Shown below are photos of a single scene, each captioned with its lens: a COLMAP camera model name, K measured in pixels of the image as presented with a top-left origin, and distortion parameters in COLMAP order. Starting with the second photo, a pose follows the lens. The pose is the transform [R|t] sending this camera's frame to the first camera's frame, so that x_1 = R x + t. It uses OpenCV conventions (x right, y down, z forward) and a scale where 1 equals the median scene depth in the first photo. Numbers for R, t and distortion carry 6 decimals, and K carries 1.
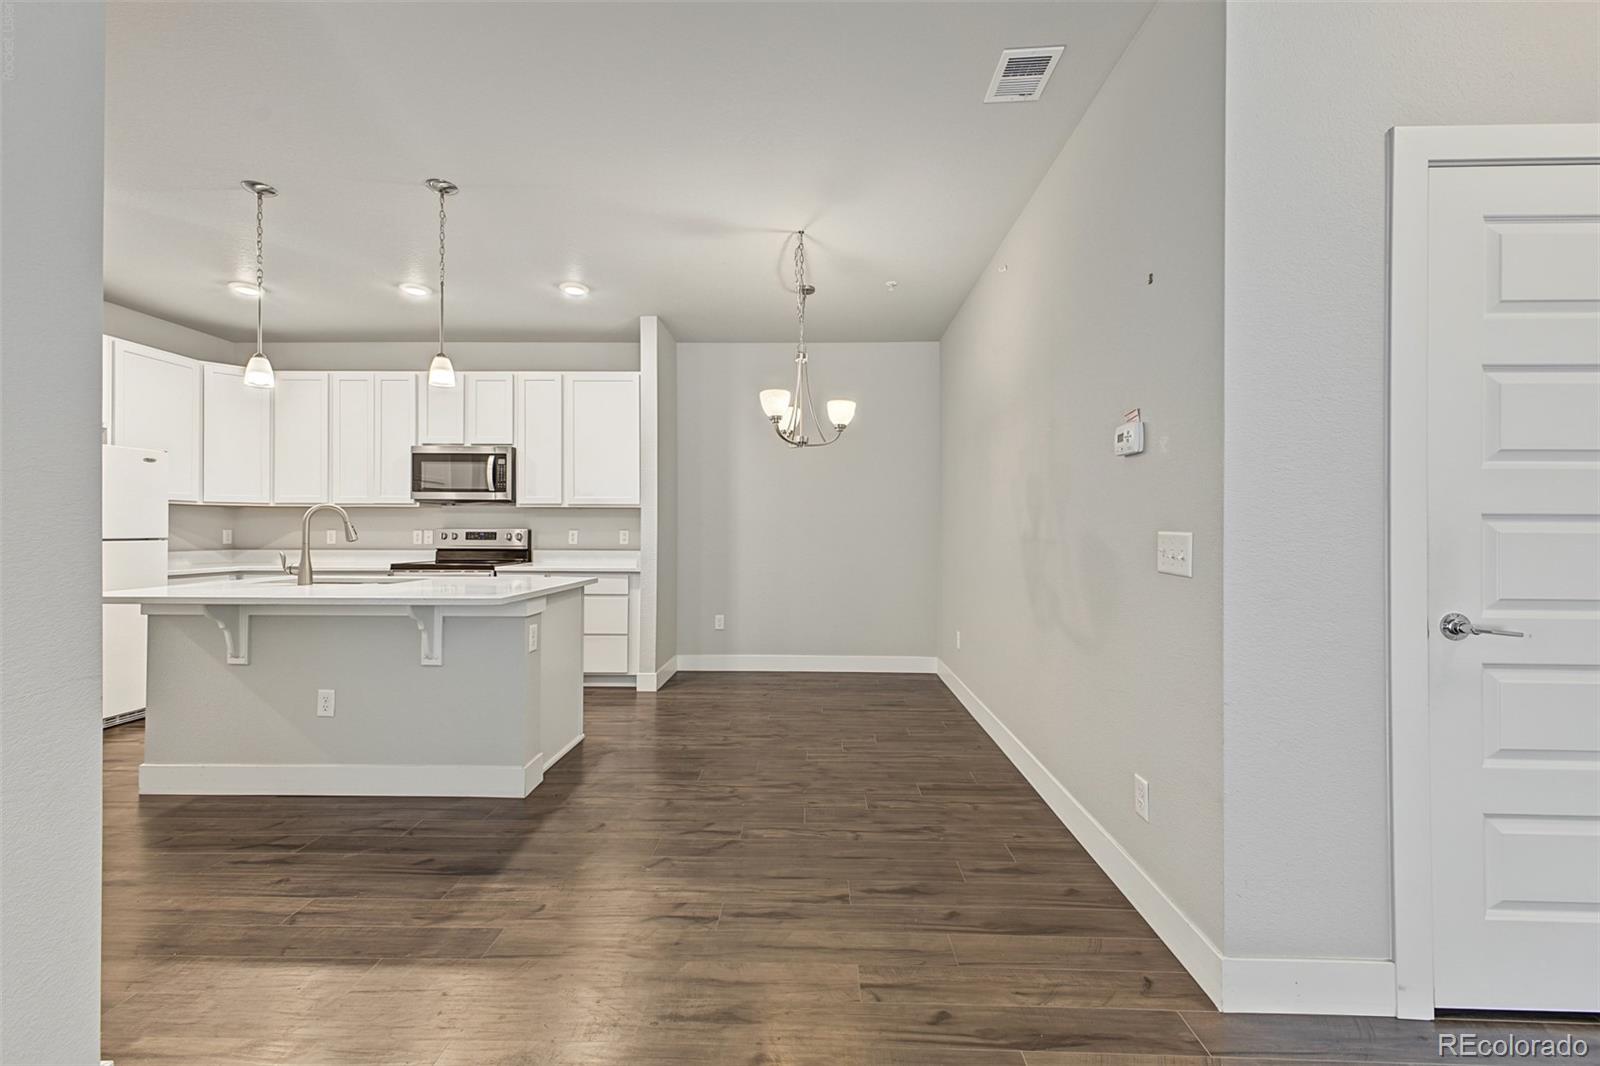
lens RADIAL K [[641.1, 0, 801.4], [0, 641.1, 525.0], [0, 0, 1]] dist [0.020483, -0.003072]
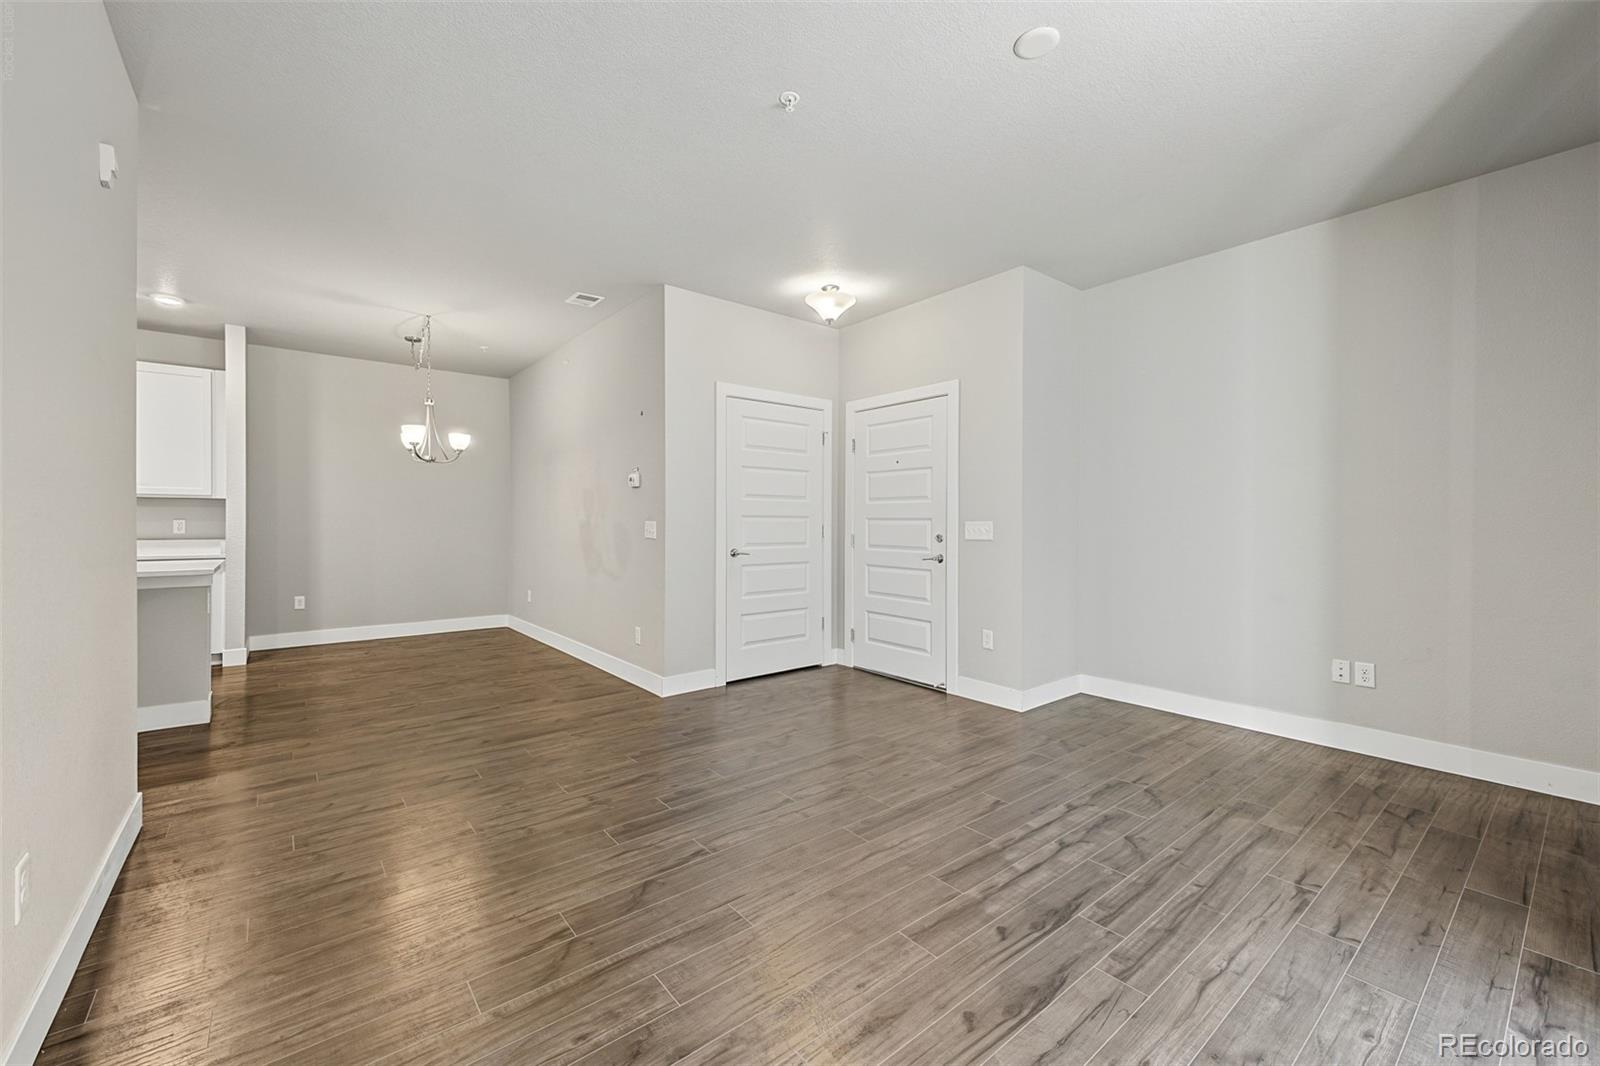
lens RADIAL K [[641.1, 0, 801.4], [0, 641.1, 525.0], [0, 0, 1]] dist [0.020483, -0.003072]
pose [[0.761694, -0.006663, 0.647903, -0.220321], [-0.005562, 0.999843, 0.016821, -0.007844], [-0.647914, -0.016417, 0.761537, -0.478113]]
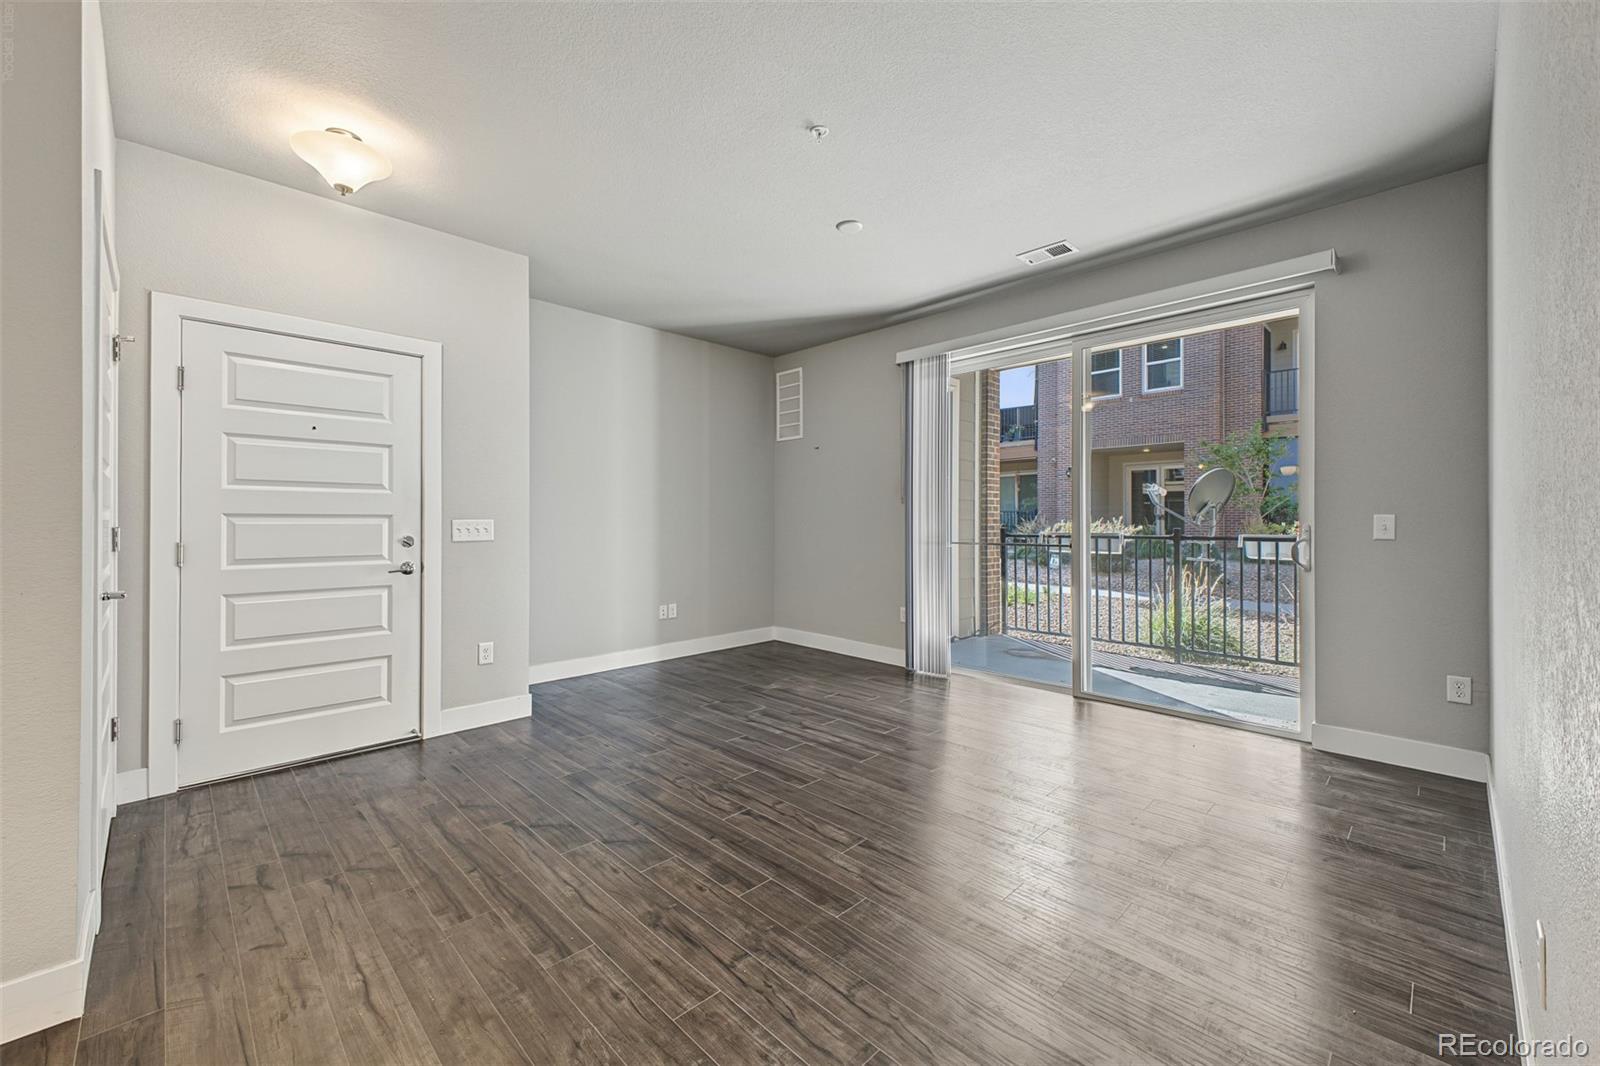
lens RADIAL K [[633.3, 0, 802.3], [0, 633.3, 526.6], [0, 0, 1]] dist [0.005571, -0.000268]
pose [[-0.721954, -0.009374, 0.691878, -0.262577], [-0.008766, 0.999952, 0.004400, 0.002316], [-0.691885, -0.002888, -0.722001, 0.317114]]
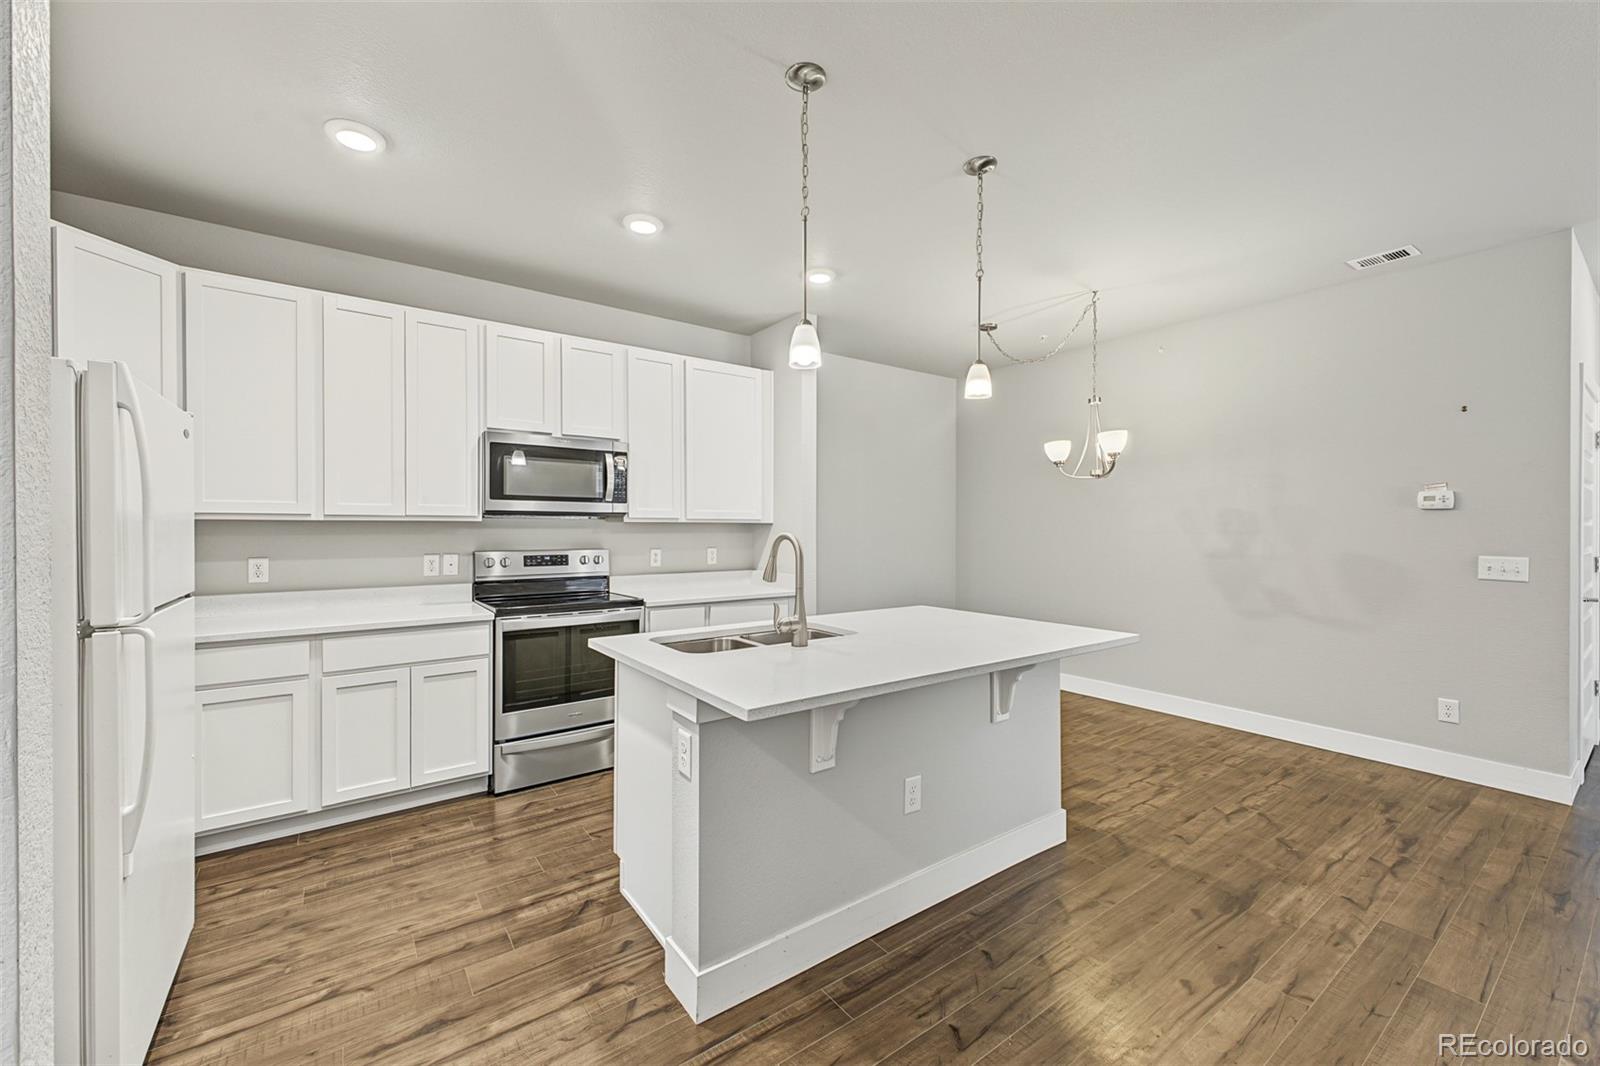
lens RADIAL K [[633.3, 0, 802.3], [0, 633.3, 526.6], [0, 0, 1]] dist [0.005571, -0.000268]
pose [[0.799475, -0.001294, 0.600698, -0.783212], [-0.001993, 0.999986, 0.004806, -0.028308], [-0.600696, -0.005039, 0.799462, 0.291279]]
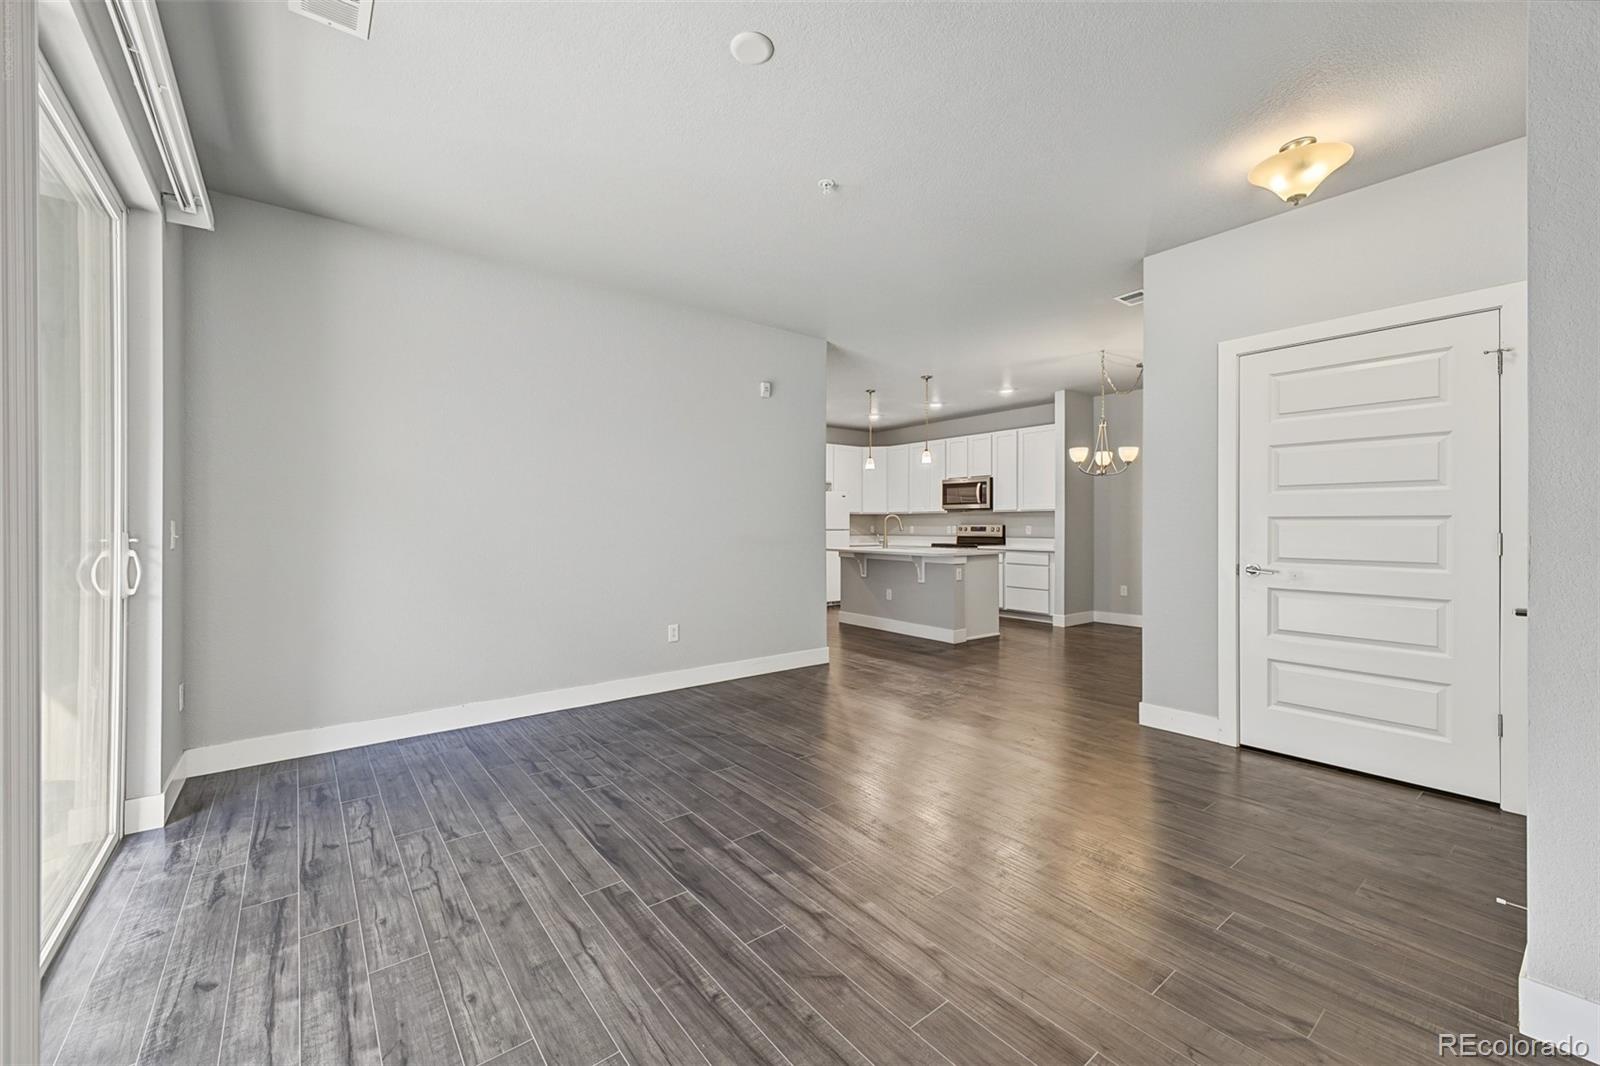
lens RADIAL K [[633.3, 0, 802.3], [0, 633.3, 526.6], [0, 0, 1]] dist [0.005571, -0.000268]
pose [[0.641537, -0.001294, -0.767091, 0.557862], [0.008504, 0.999949, 0.005425, -0.002864], [0.767045, -0.010003, 0.641516, -0.496570]]
